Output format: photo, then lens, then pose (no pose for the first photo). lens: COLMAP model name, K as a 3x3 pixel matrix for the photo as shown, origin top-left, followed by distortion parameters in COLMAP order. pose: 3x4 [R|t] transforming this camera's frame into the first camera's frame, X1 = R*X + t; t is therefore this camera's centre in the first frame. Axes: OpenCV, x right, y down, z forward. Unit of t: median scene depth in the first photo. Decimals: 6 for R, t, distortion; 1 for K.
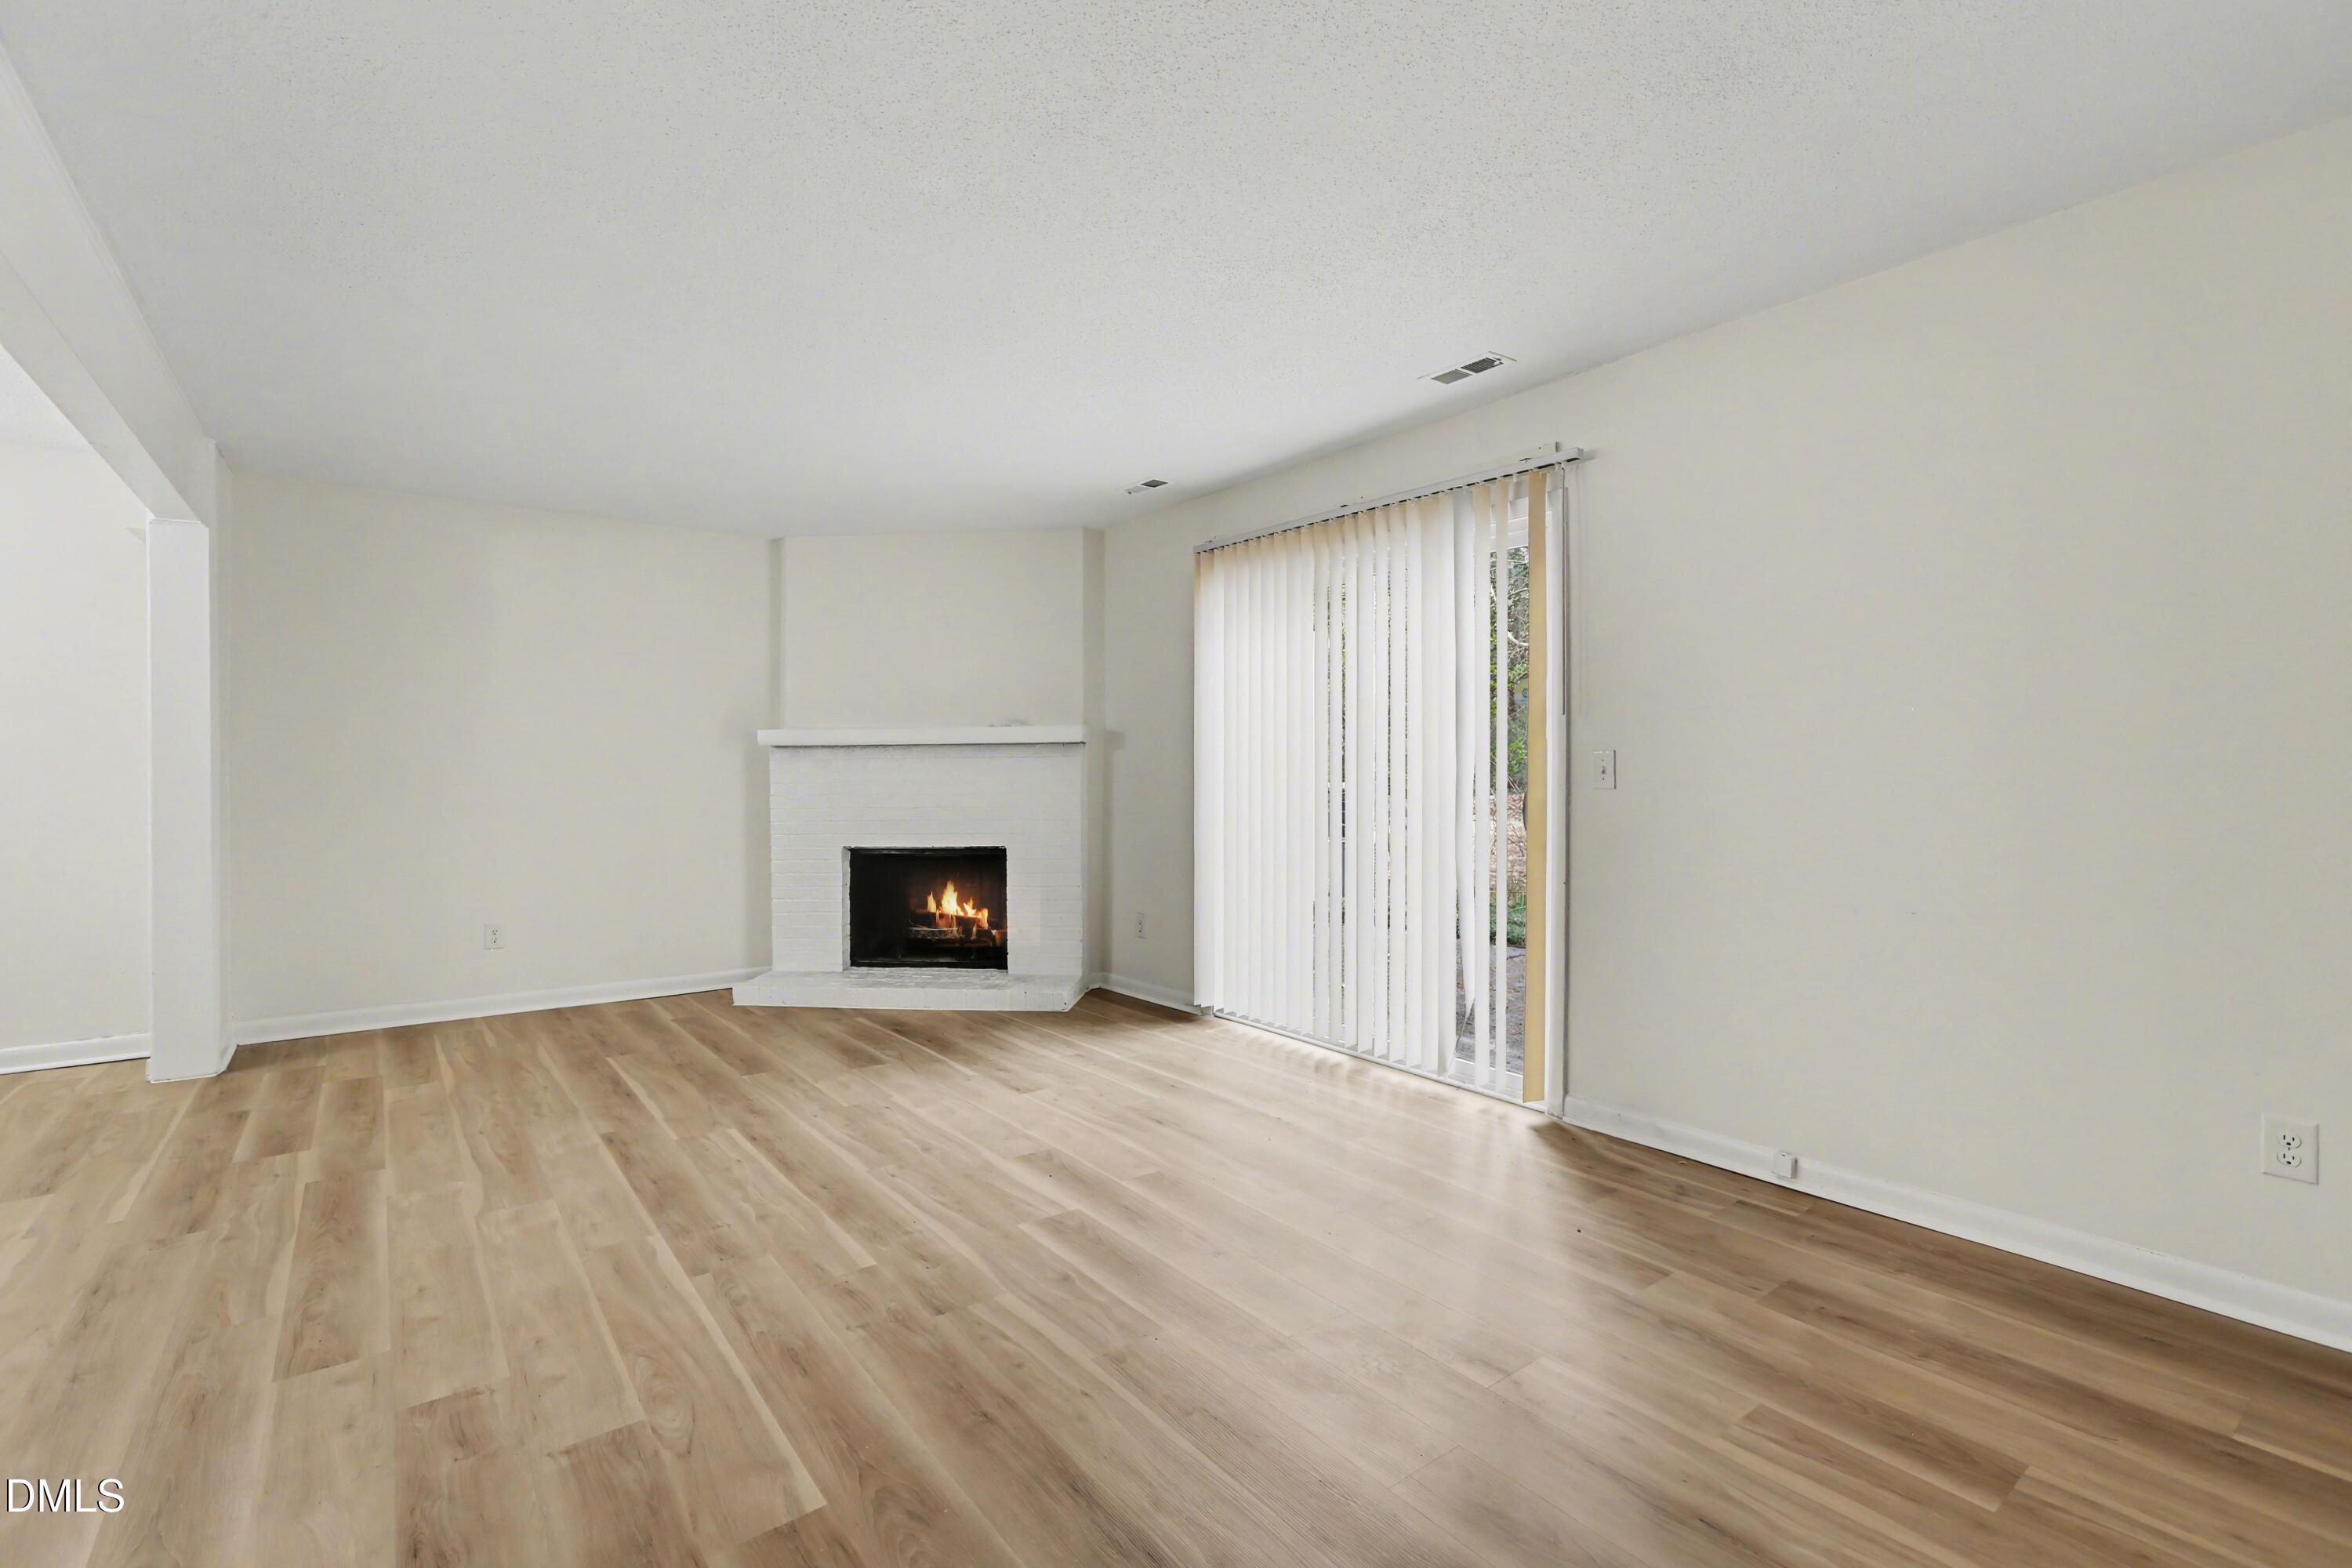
lens RADIAL K [[1058.0, 0, 1160.9], [0, 1058.0, 761.8], [0, 0, 1]] dist [-0.004134, -0.000480]
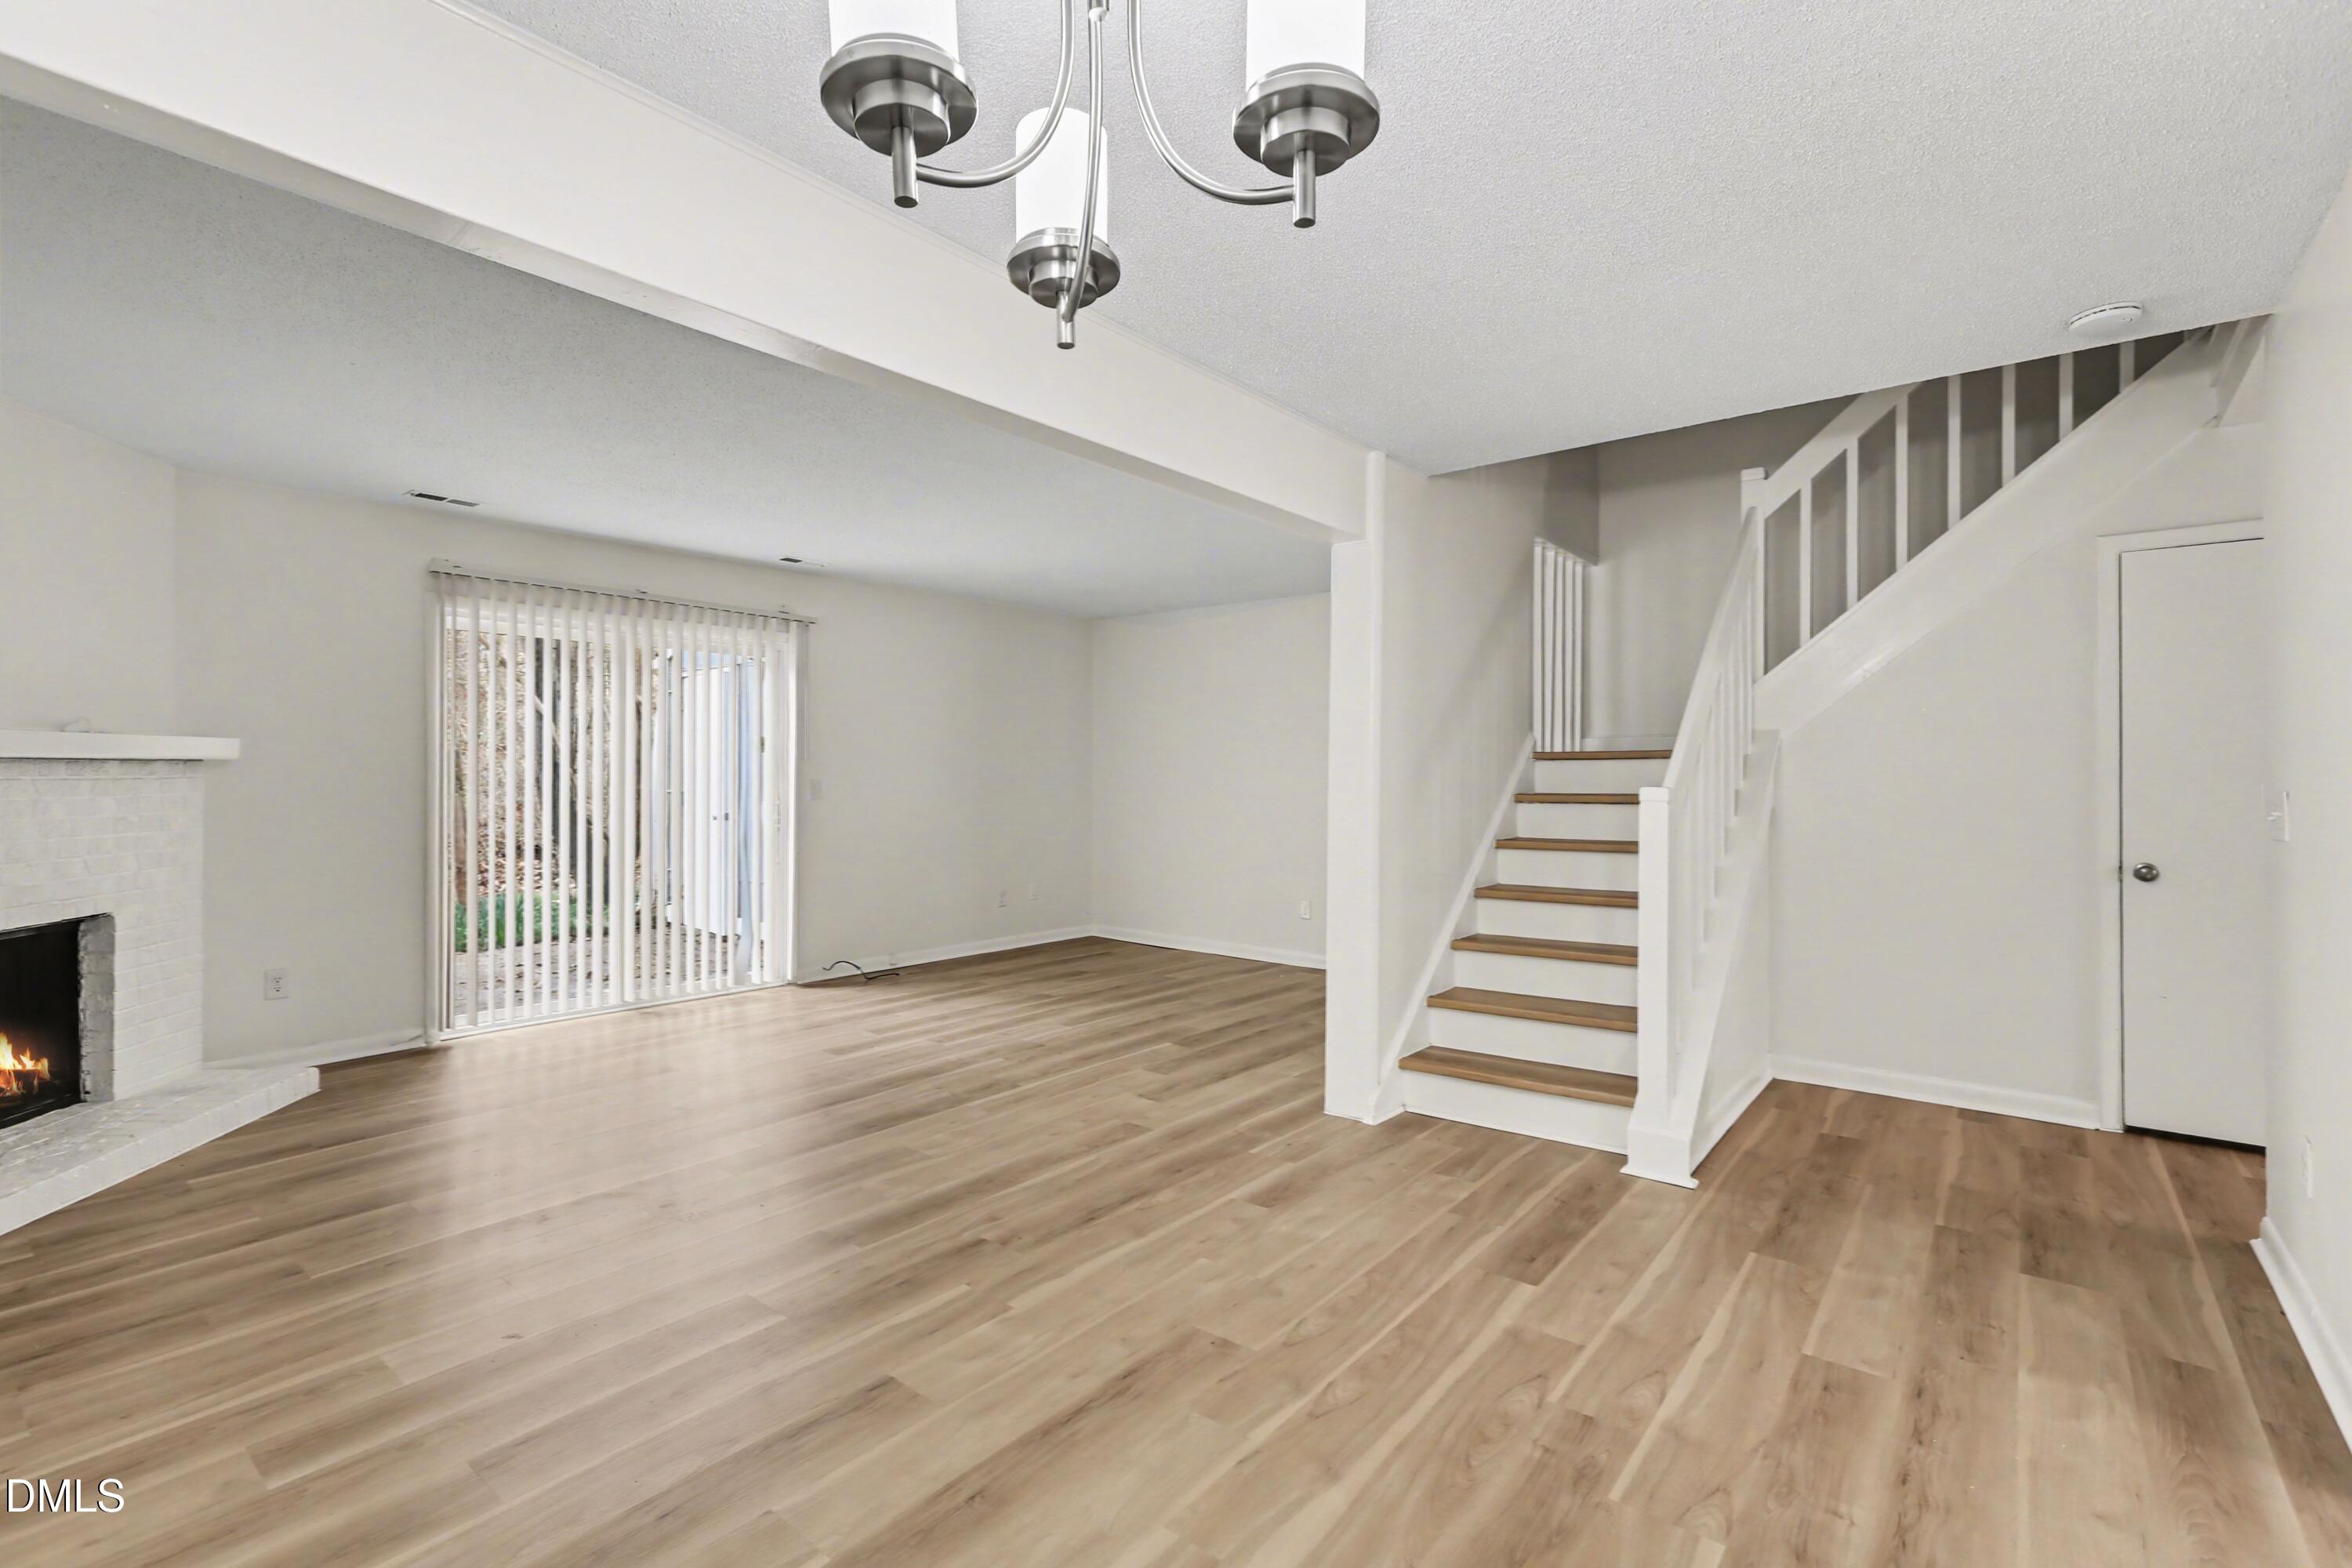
lens RADIAL K [[1080.7, 0, 1176.0], [0, 1080.7, 784.0], [0, 0, 1]] dist [-0.004625, -0.000287]
pose [[-0.252311, -0.007381, 0.967618, -1.451762], [-0.009149, 0.999944, 0.005242, -0.017262], [-0.967603, -0.007530, -0.252364, 0.781402]]
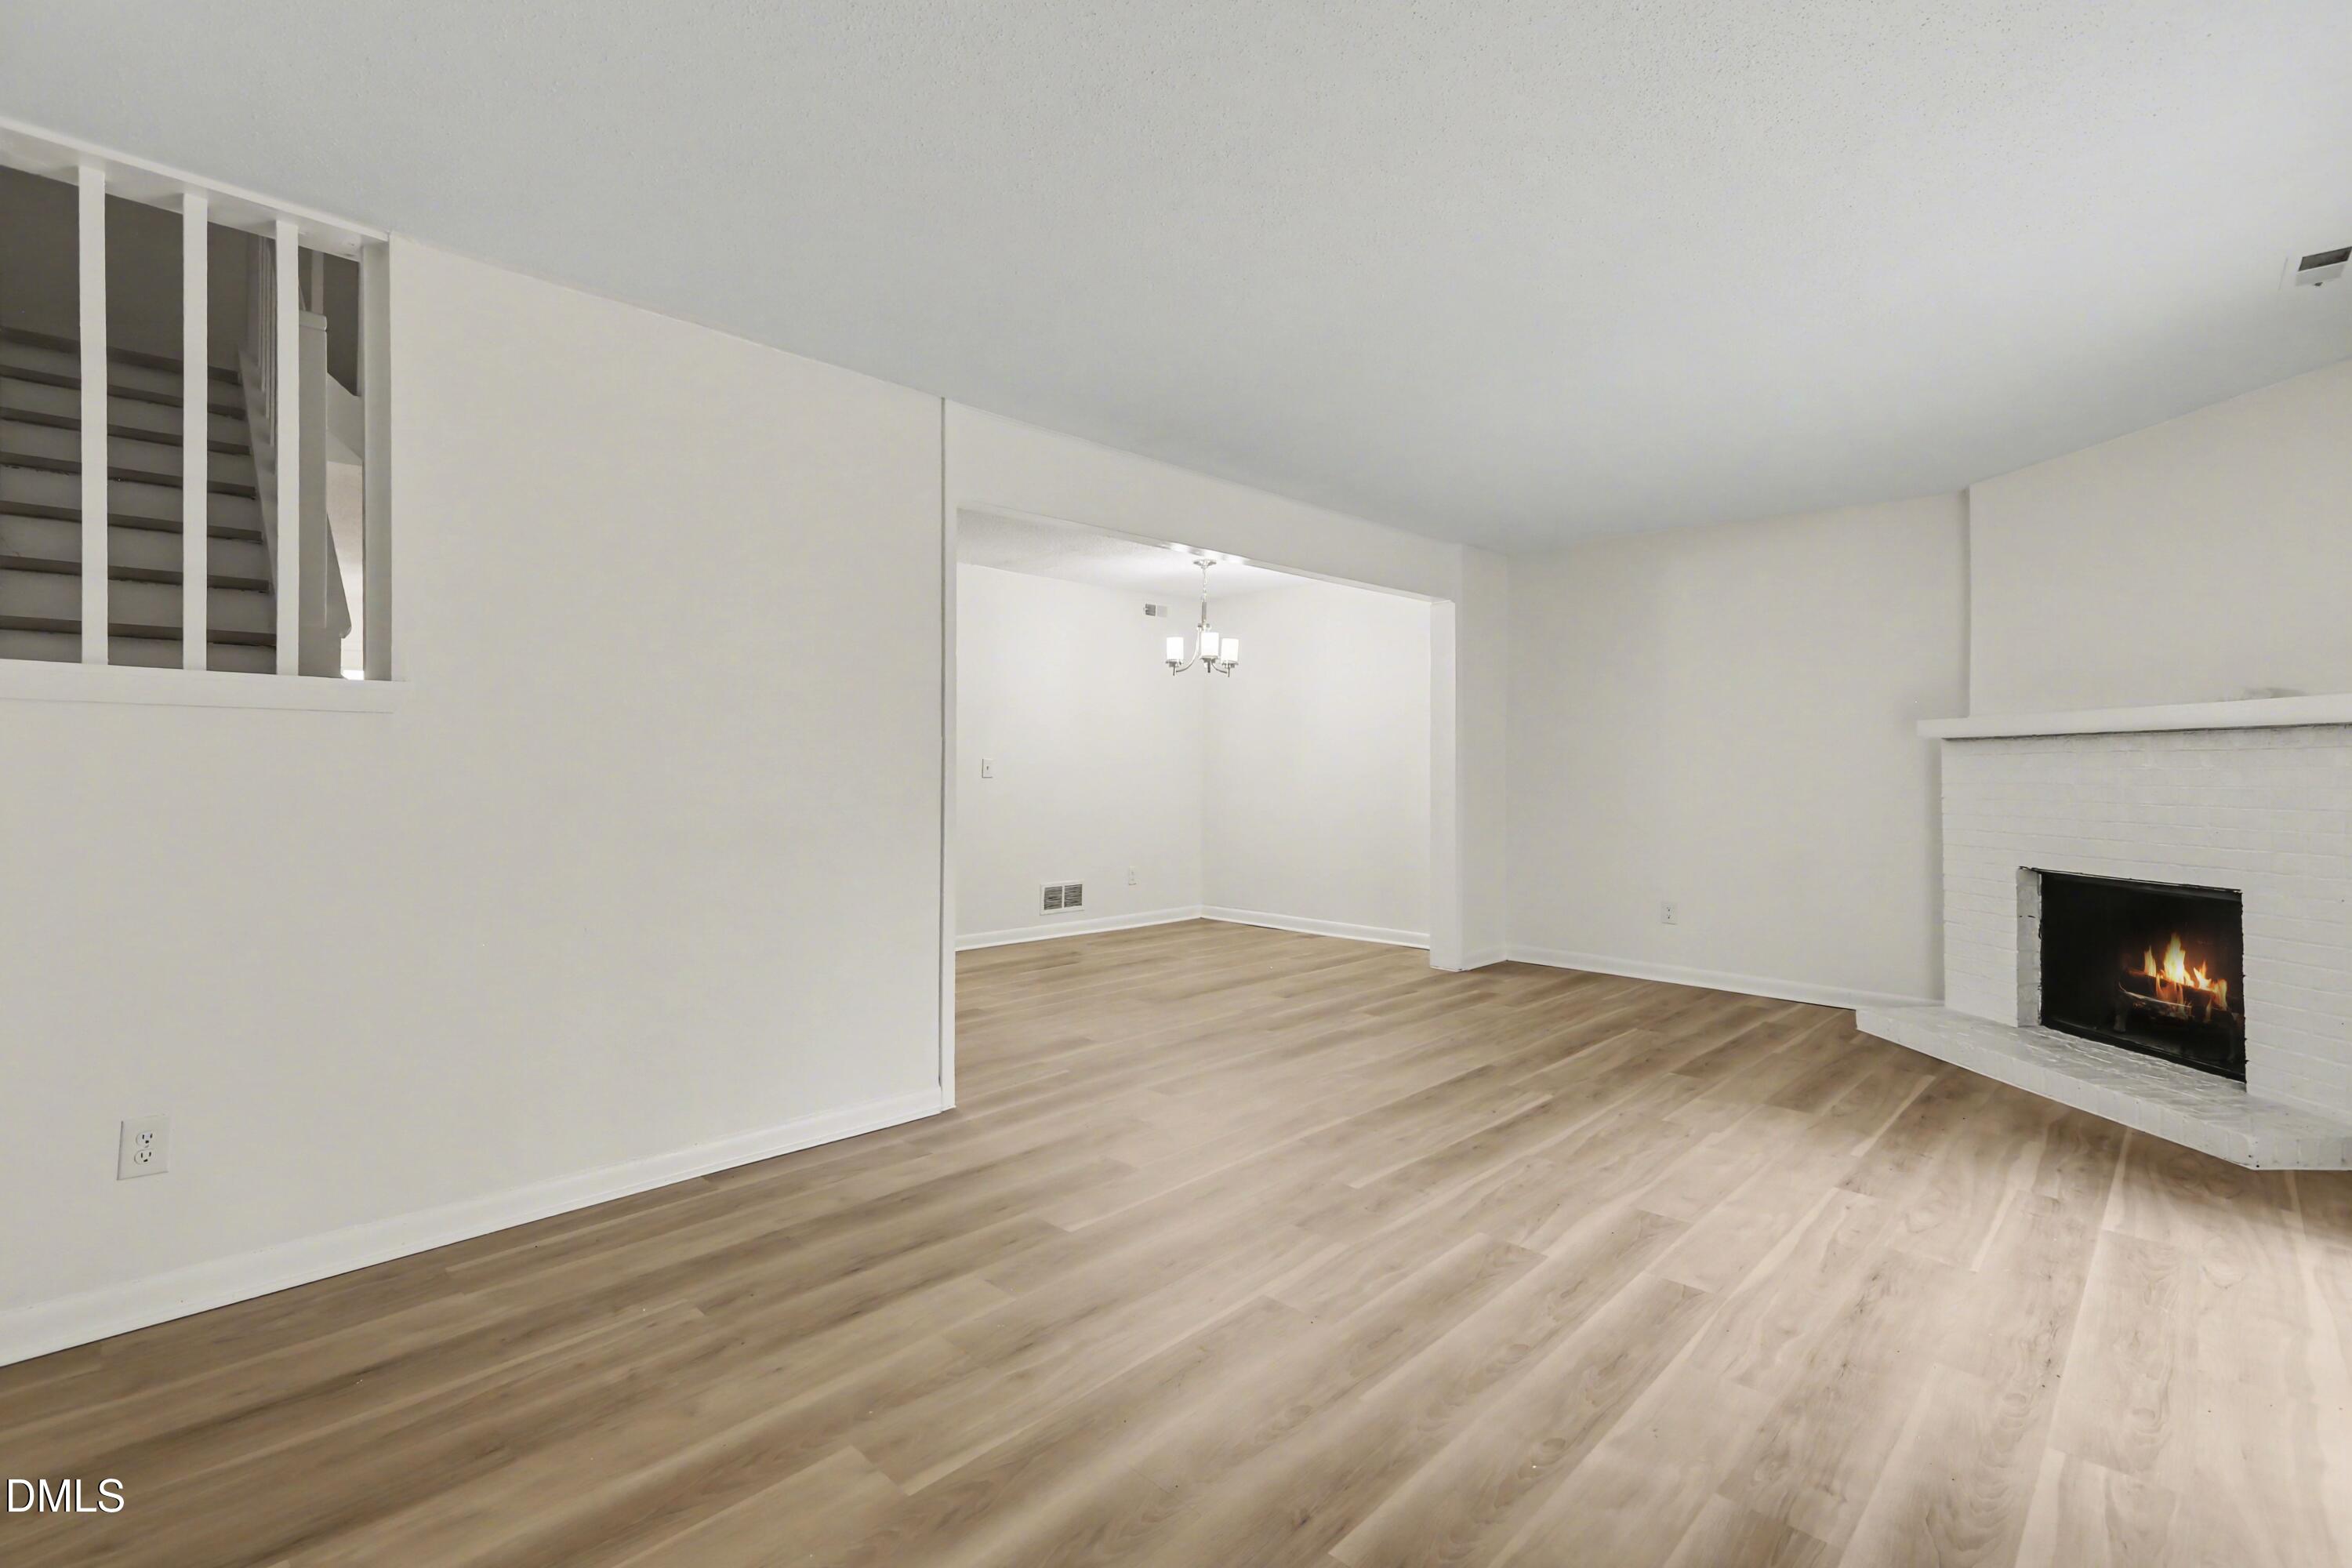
lens RADIAL K [[1058.0, 0, 1160.9], [0, 1058.0, 761.8], [0, 0, 1]] dist [-0.004134, -0.000480]
pose [[0.145094, -0.001824, -0.989416, 0.565057], [0.004657, 0.999988, -0.001161, 0.002072], [0.989407, -0.004440, 0.145101, 0.406665]]
